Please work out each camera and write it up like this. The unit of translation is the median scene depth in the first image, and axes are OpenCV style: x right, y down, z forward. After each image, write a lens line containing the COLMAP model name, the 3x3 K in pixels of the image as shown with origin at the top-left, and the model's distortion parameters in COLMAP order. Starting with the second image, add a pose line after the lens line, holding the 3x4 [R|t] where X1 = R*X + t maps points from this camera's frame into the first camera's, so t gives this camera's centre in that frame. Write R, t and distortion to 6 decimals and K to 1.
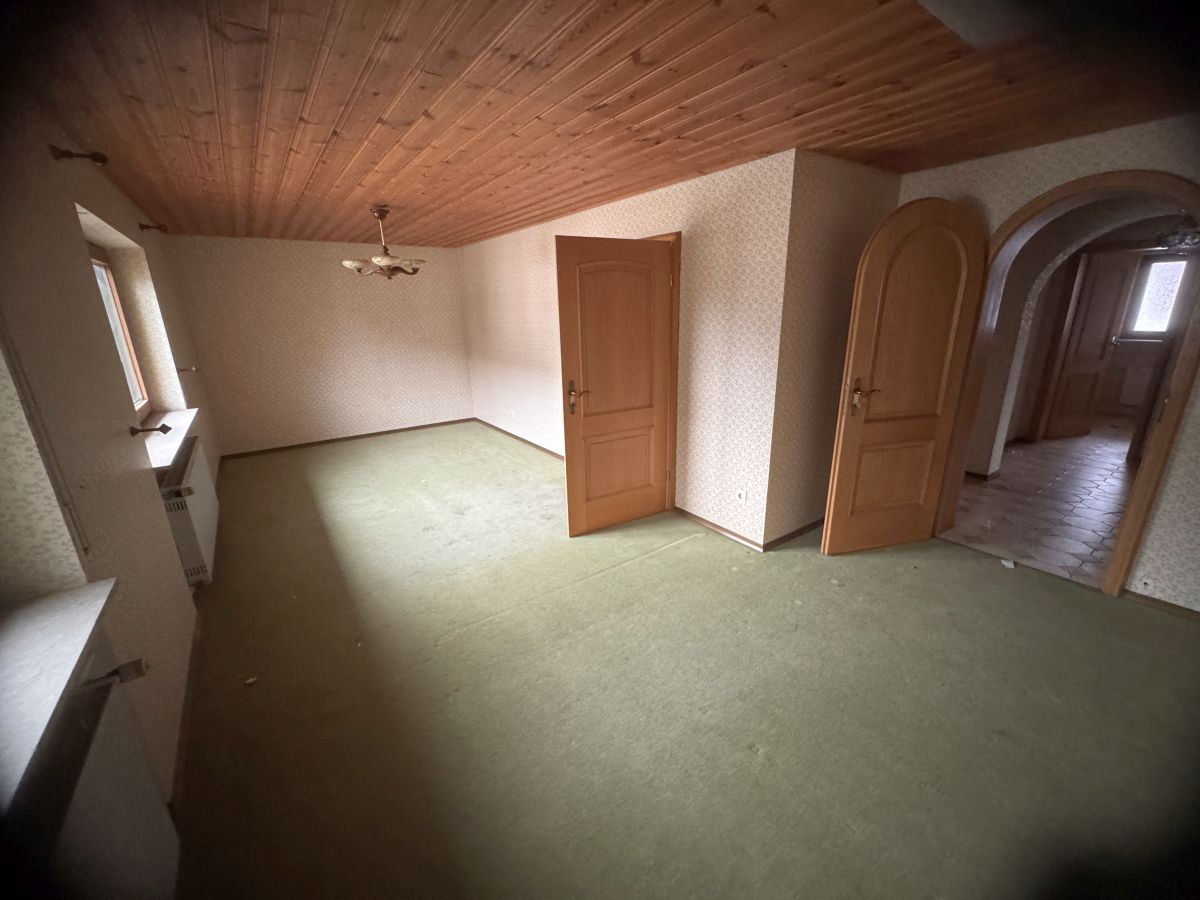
lens RADIAL K [[488.1, 0, 600.0], [0, 488.1, 450.0], [0, 0, 1]] dist [0.001966, 0.000181]
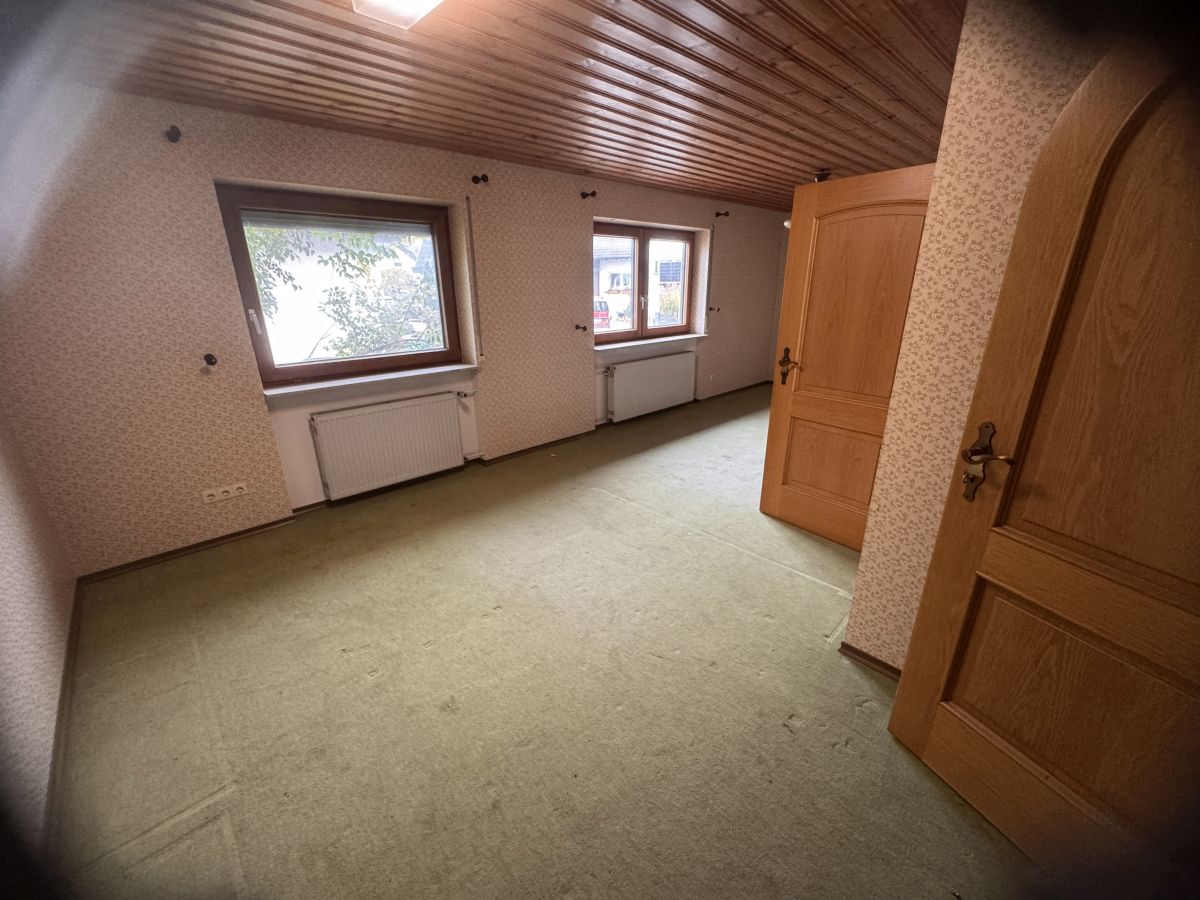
lens RADIAL K [[488.1, 0, 600.0], [0, 488.1, 450.0], [0, 0, 1]] dist [0.001966, 0.000181]
pose [[0.151925, 0.350116, -0.924304, 0.738024], [-0.289898, 0.909815, 0.296978, -0.125143], [0.944922, 0.222835, 0.239722, 0.445533]]
